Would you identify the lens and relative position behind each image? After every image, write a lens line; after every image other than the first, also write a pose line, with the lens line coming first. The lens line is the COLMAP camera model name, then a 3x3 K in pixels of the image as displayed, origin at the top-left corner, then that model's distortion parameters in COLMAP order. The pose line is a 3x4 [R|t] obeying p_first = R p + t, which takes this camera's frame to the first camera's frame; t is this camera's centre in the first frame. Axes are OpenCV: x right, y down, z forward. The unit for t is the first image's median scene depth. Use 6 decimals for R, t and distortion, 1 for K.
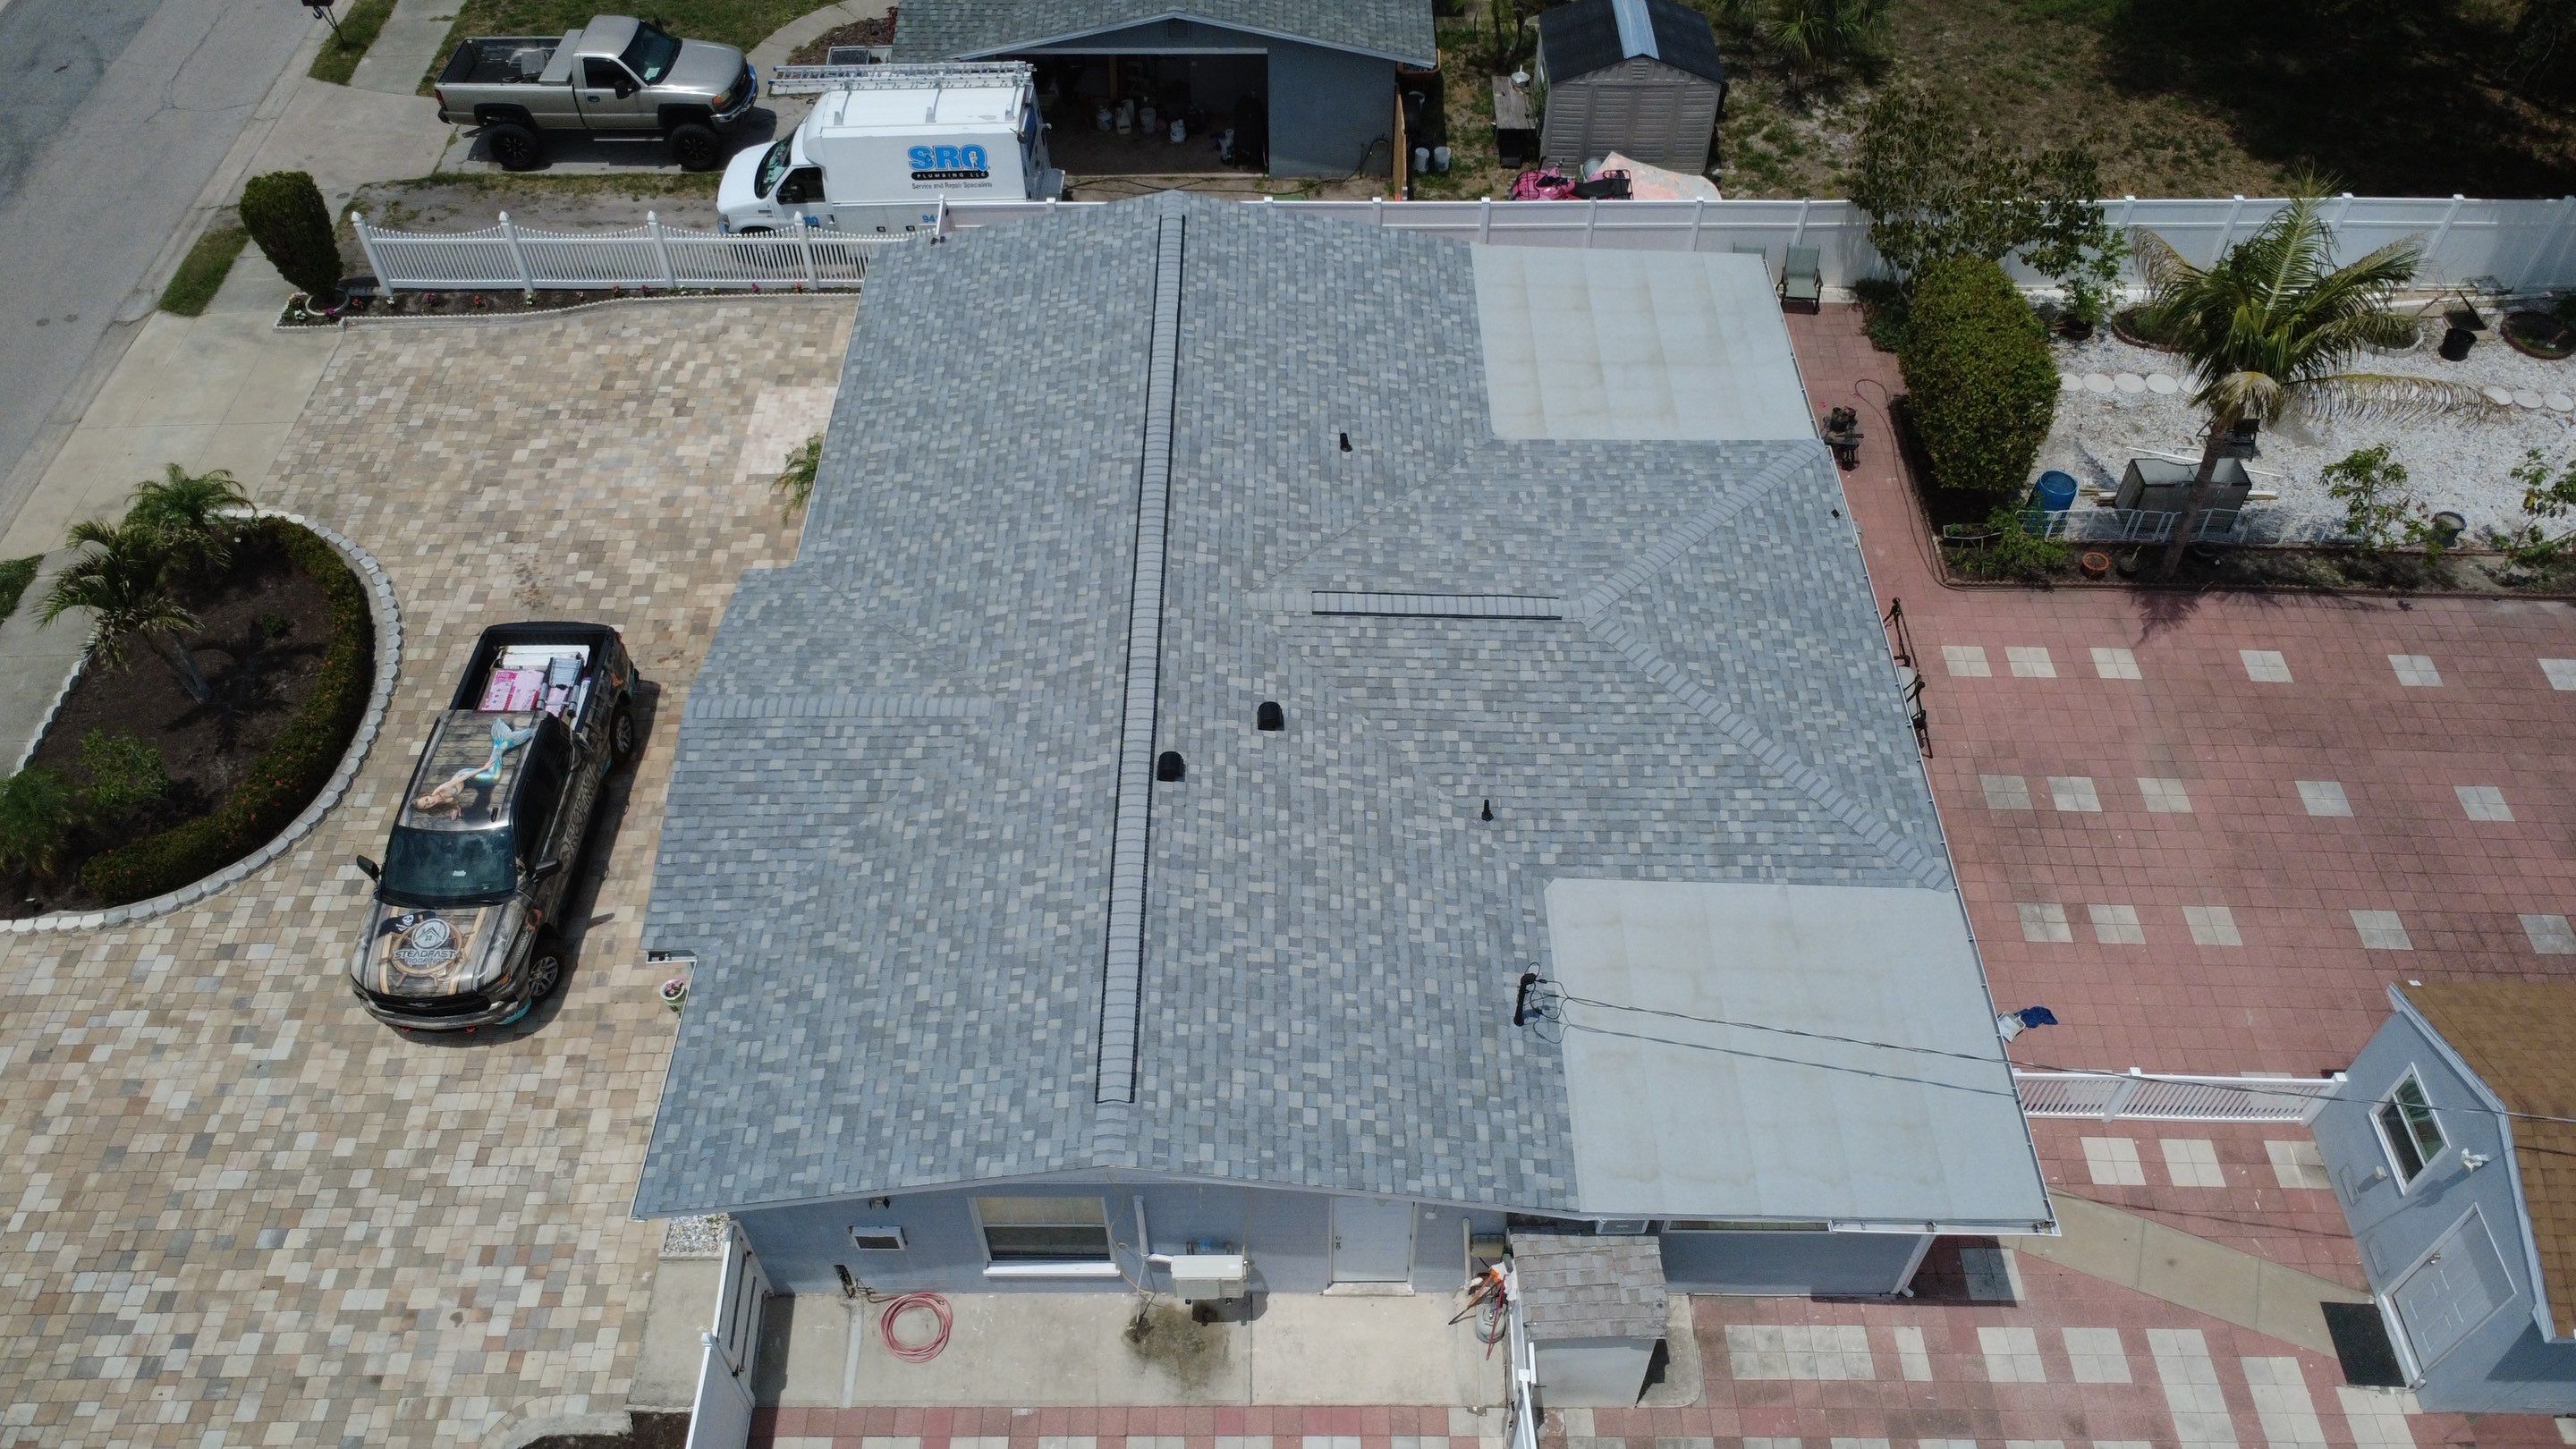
lens RADIAL K [[1873.6, 0, 1284.5], [0, 1873.6, 724.3], [0, 0, 1]] dist [0.000621, 0.001739]
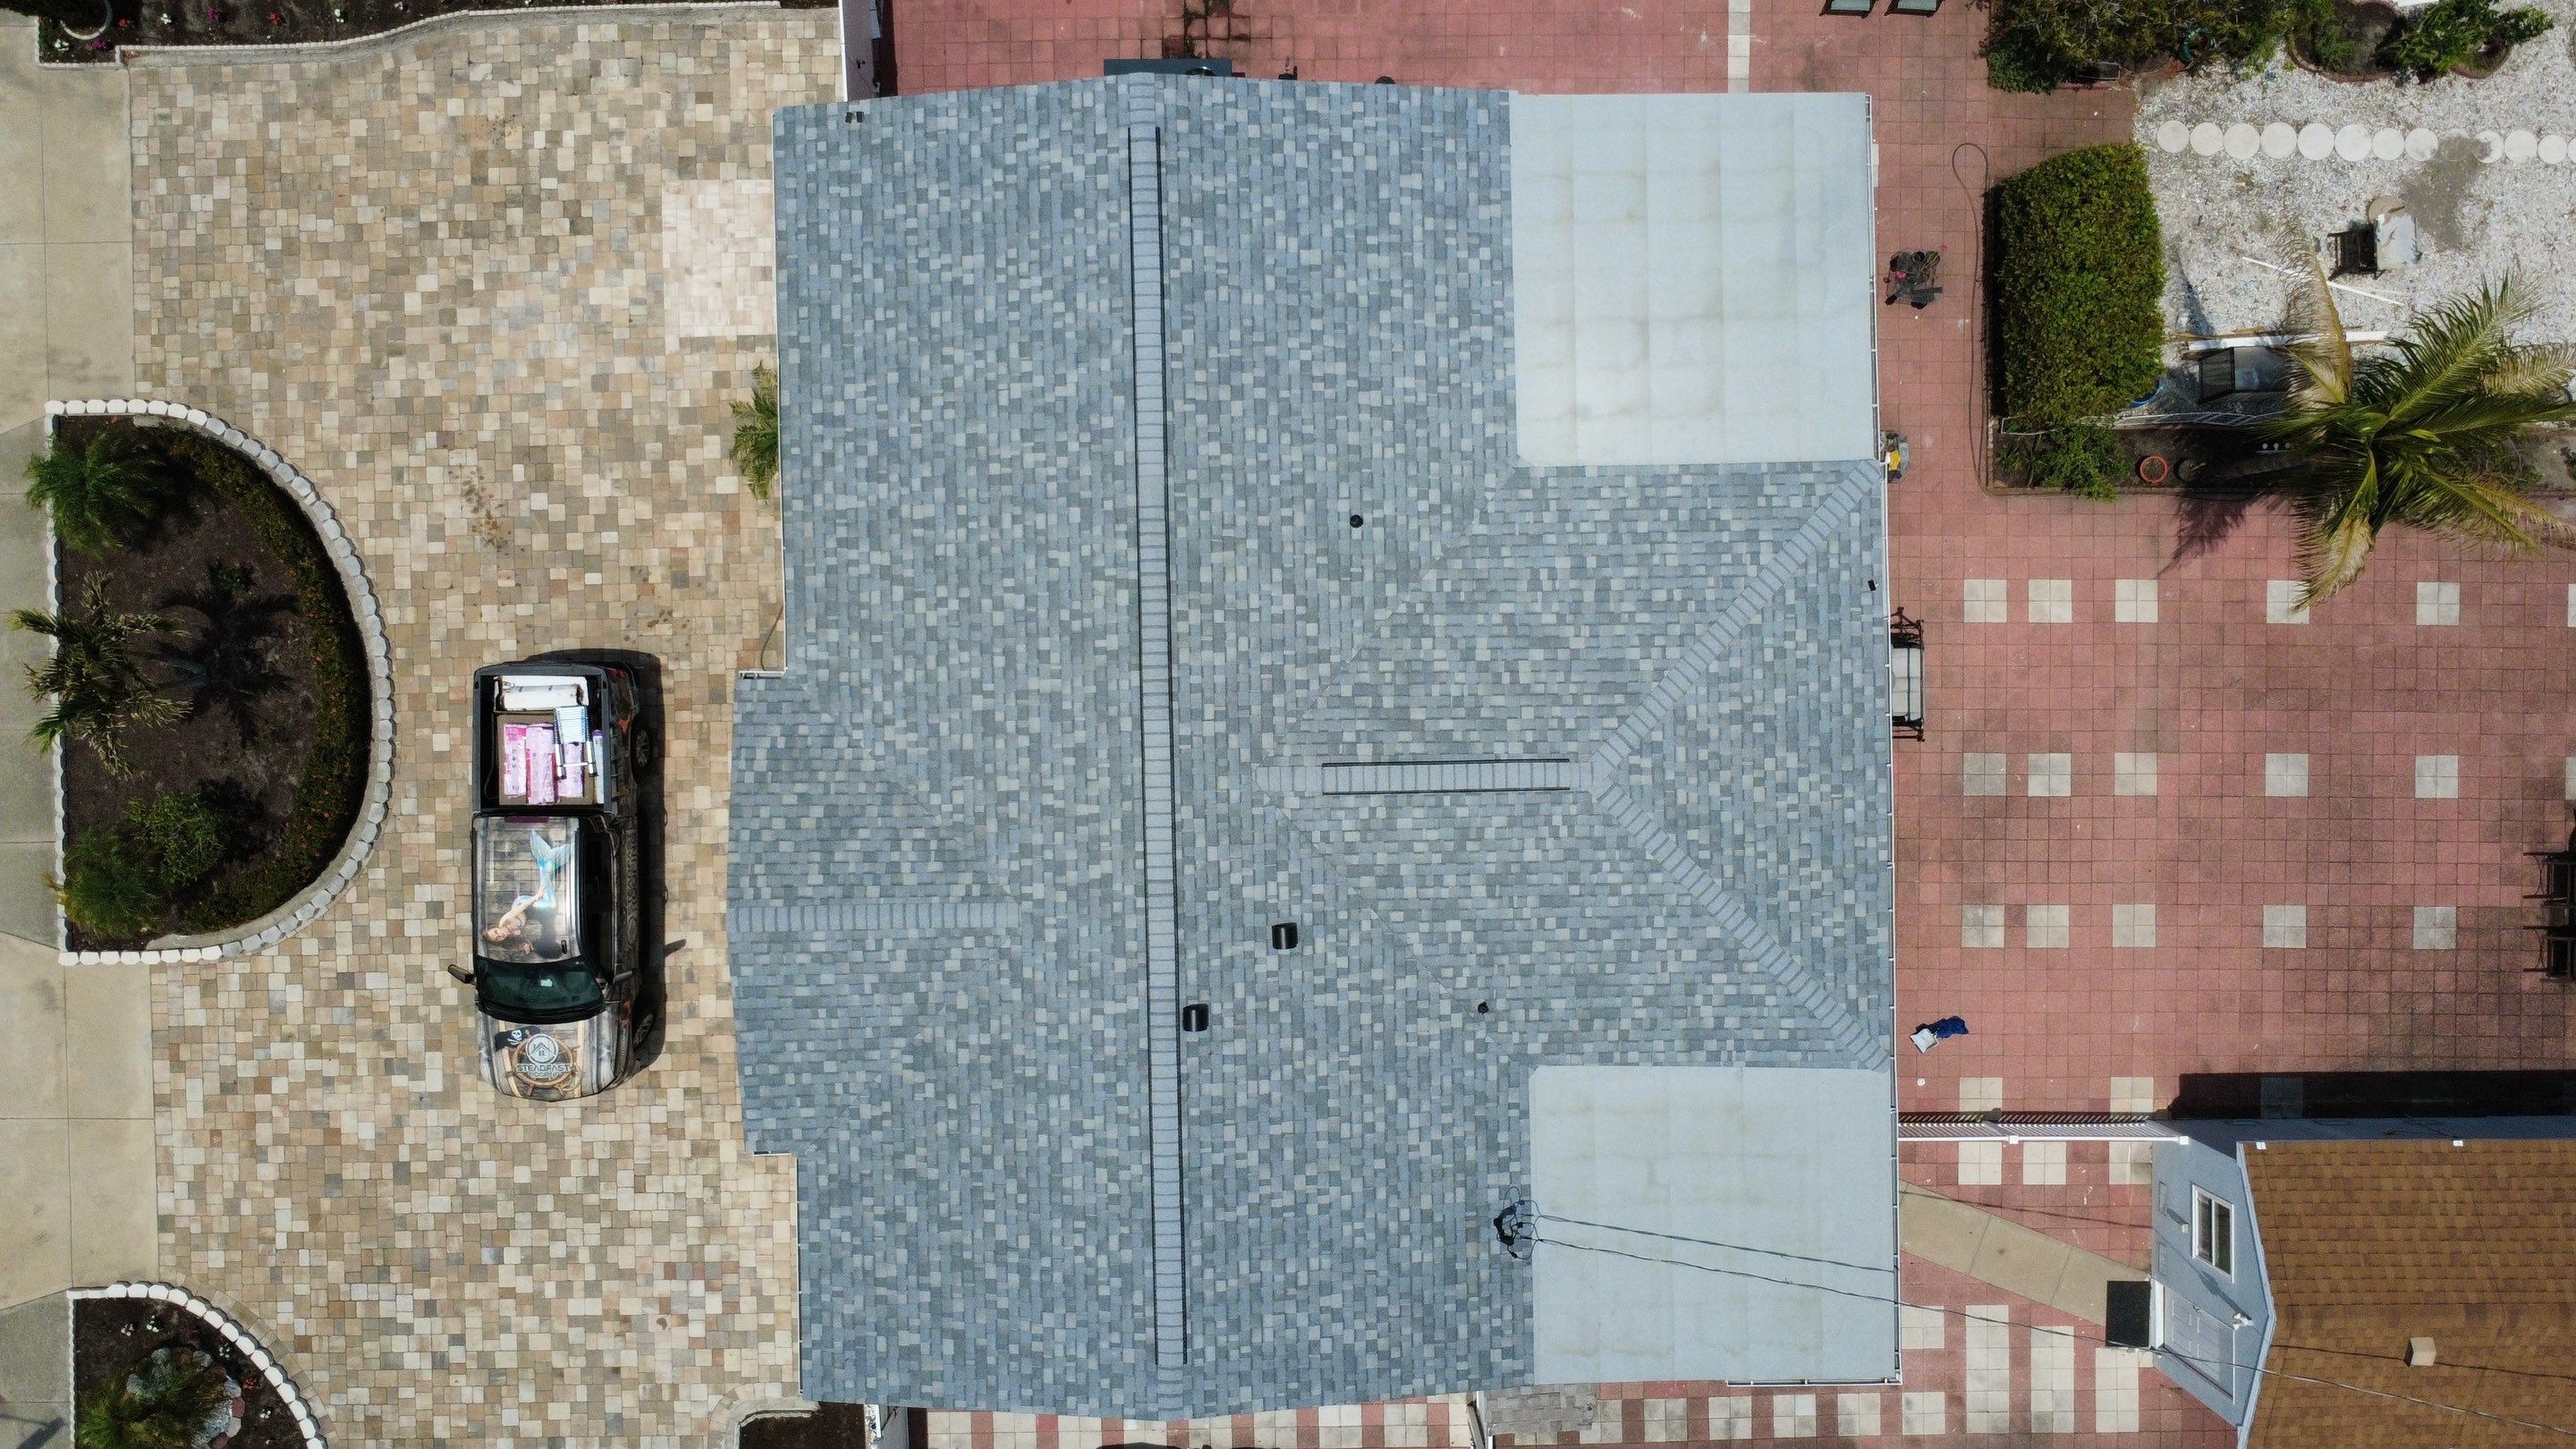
lens RADIAL K [[1873.6, 0, 1283.7], [0, 1873.6, 720.9], [0, 0, 1]] dist [0.000621, 0.001739]
pose [[0.999800, -0.019758, 0.002942, -0.008083], [0.012782, 0.745936, 0.665895, -0.753157], [-0.015351, -0.665725, 0.746040, 0.272505]]
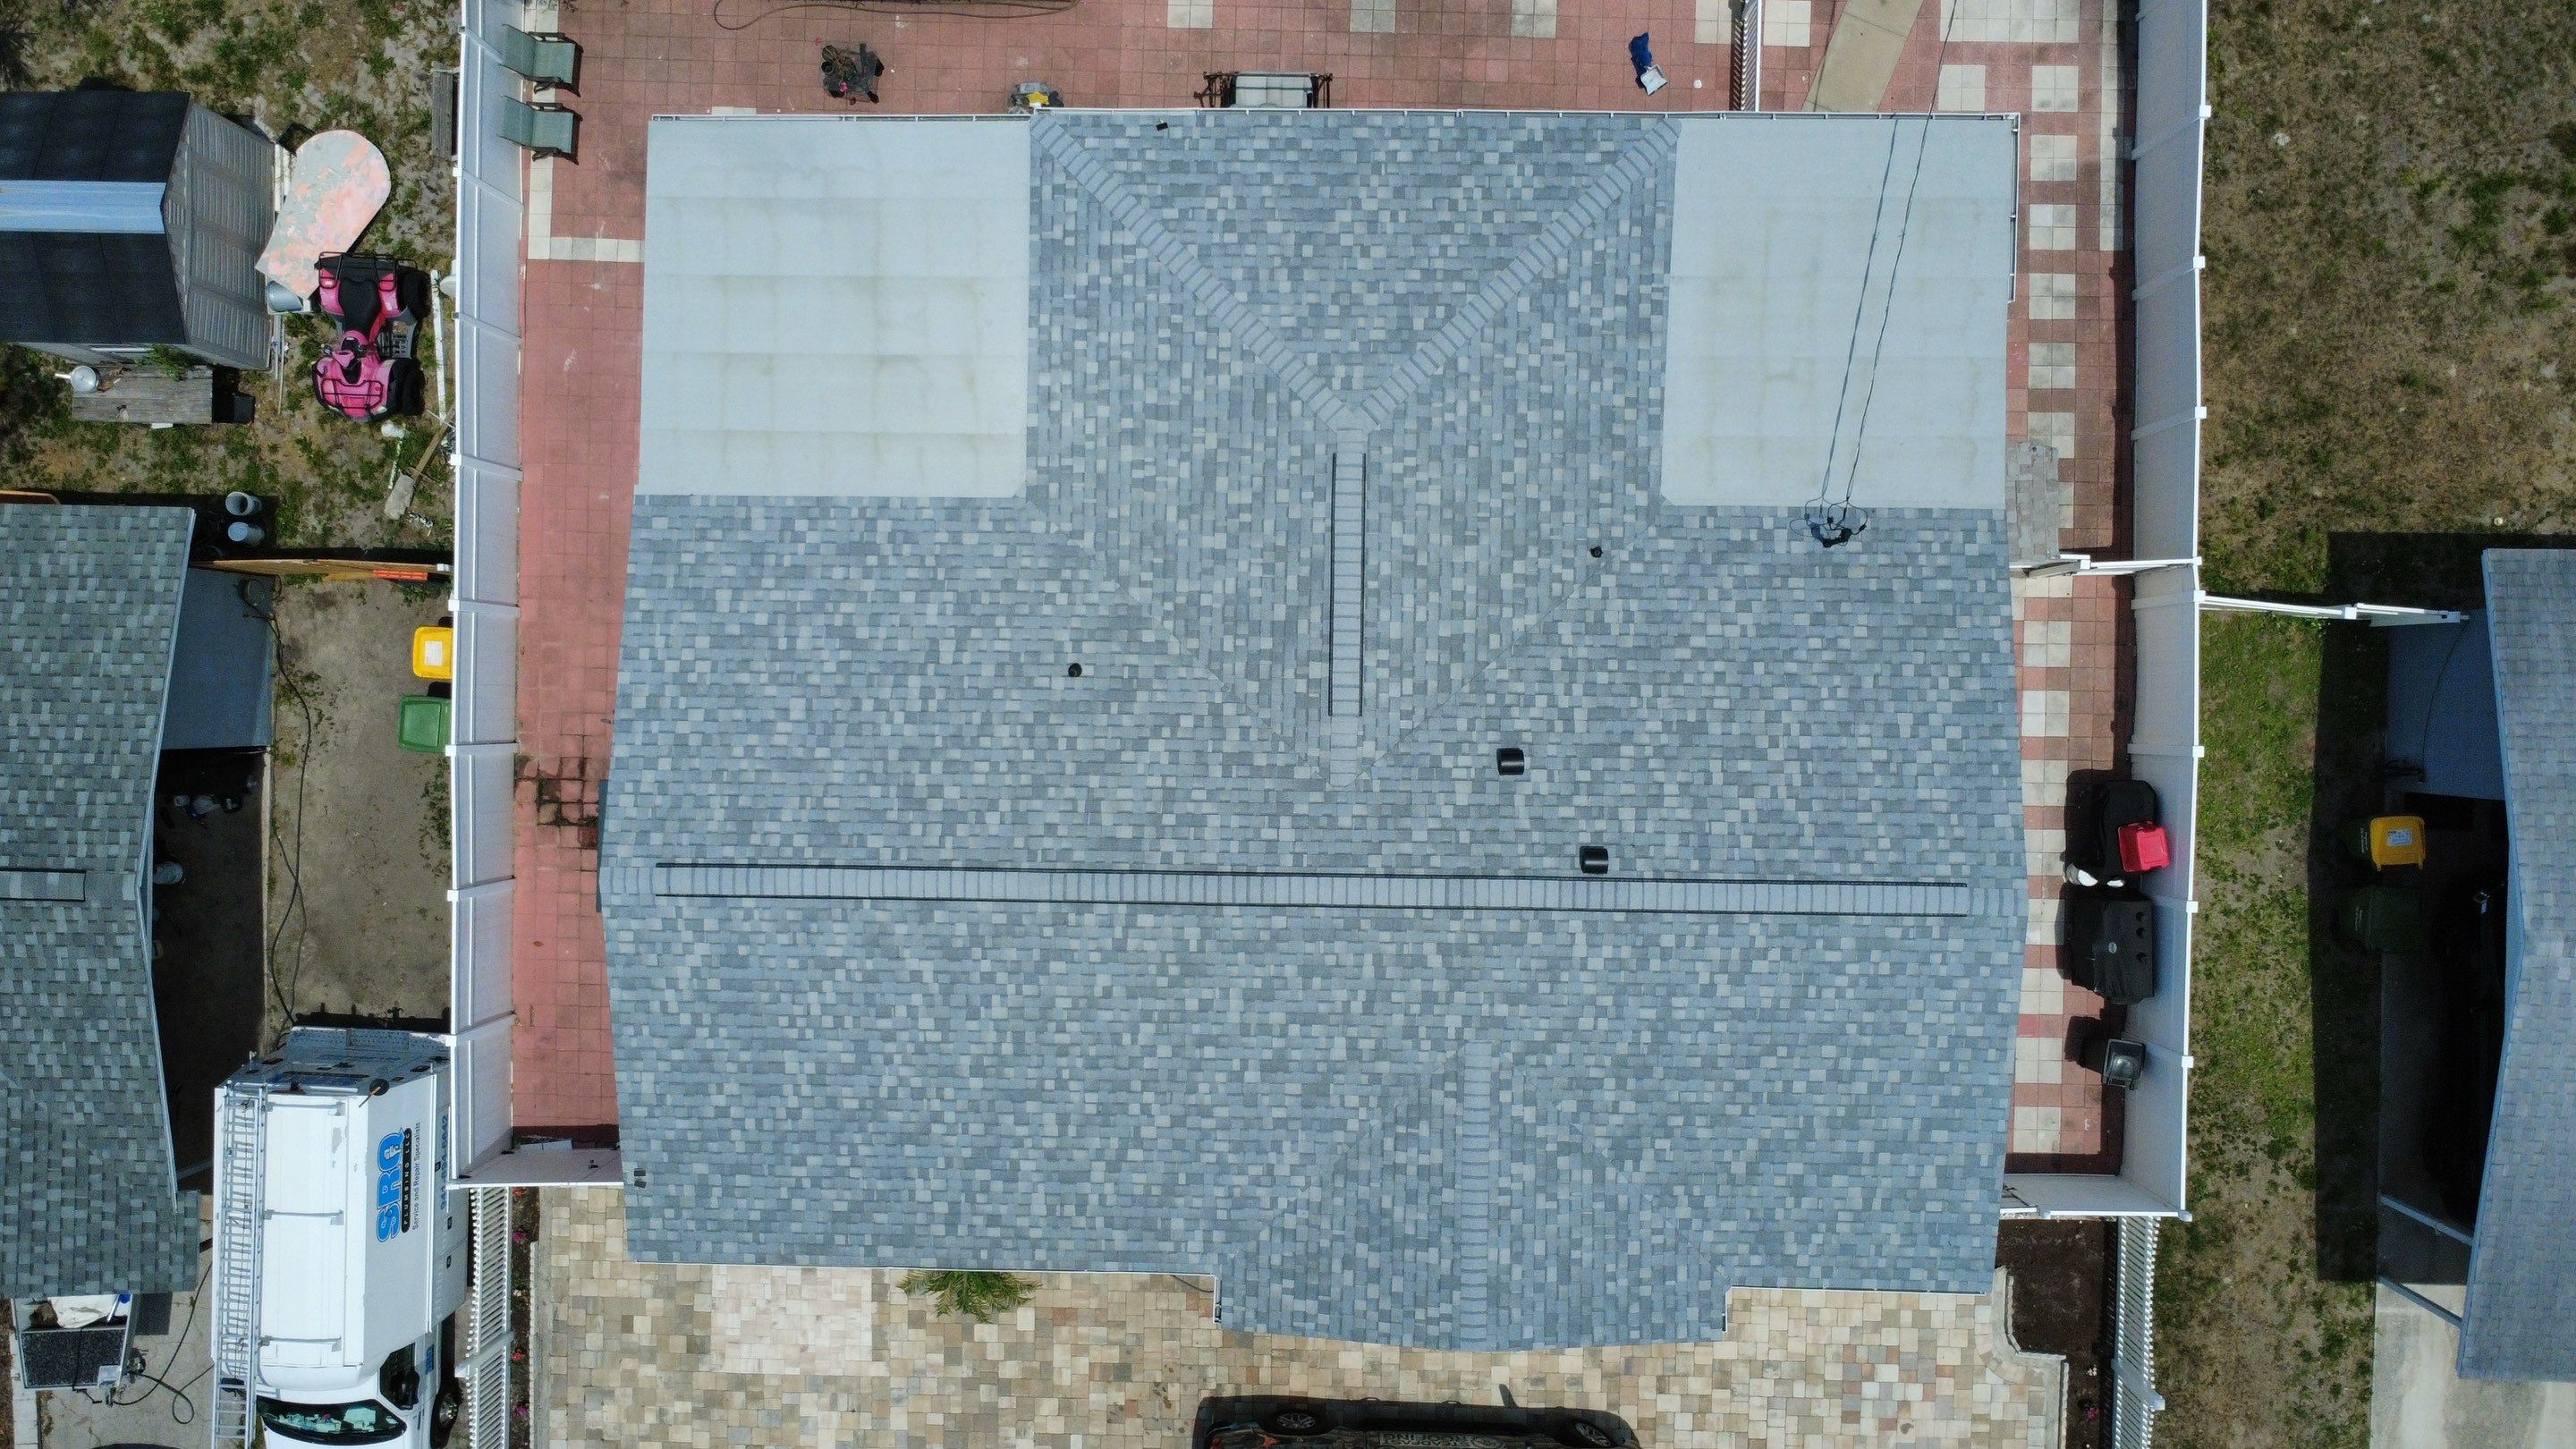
lens RADIAL K [[1873.6, 0, 1282.4], [0, 1873.6, 720.5], [0, 0, 1]] dist [0.000621, 0.001739]
pose [[0.014504, -0.999865, -0.007739, 0.019382], [0.770195, 0.006236, 0.637778, -0.689644], [-0.637643, -0.015210, 0.770182, 0.291184]]
